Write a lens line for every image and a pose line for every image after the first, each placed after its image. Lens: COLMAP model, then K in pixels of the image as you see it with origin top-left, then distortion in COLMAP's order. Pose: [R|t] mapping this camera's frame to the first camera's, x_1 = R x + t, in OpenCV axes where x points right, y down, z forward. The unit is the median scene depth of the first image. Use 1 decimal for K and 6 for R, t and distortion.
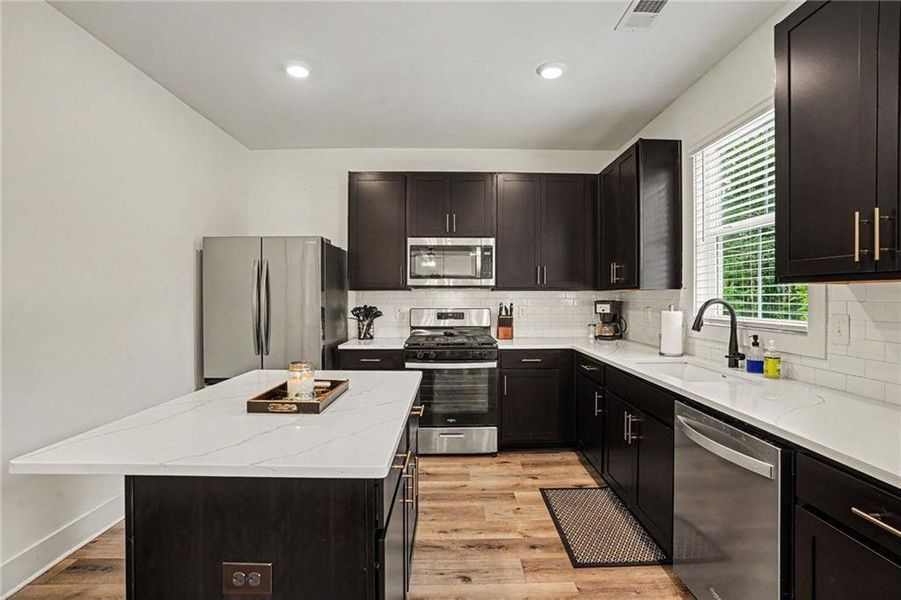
lens RADIAL K [[423.7, 0, 457.5], [0, 423.7, 296.1], [0, 0, 1]] dist [-0.035476, 0.009113]
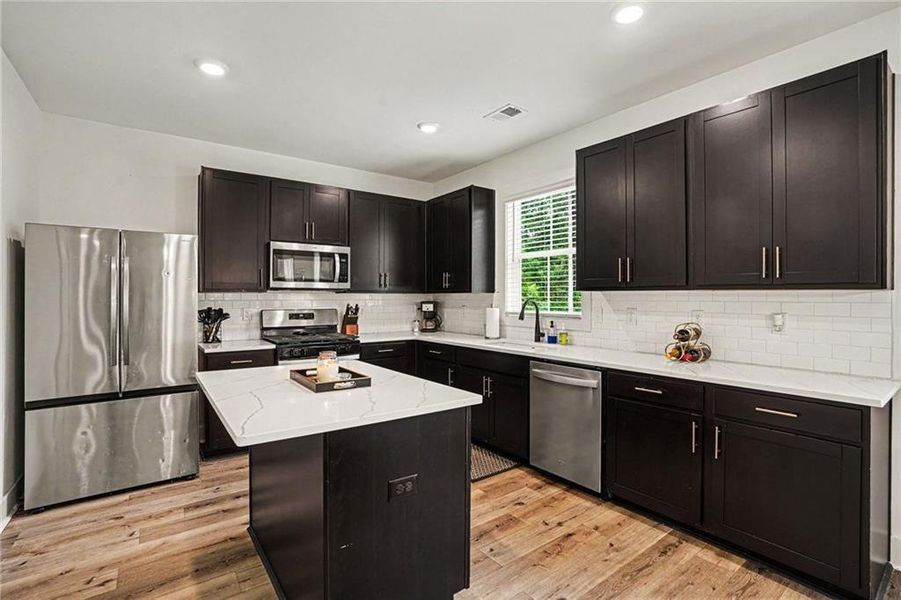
lens RADIAL K [[423.7, 0, 452.4], [0, 423.7, 298.5], [0, 0, 1]] dist [-0.035476, 0.009113]
pose [[0.817244, -0.001116, 0.576290, -0.381881], [-0.000340, 0.999997, 0.002419, -0.001016], [-0.576291, -0.002173, 0.817241, -0.103385]]
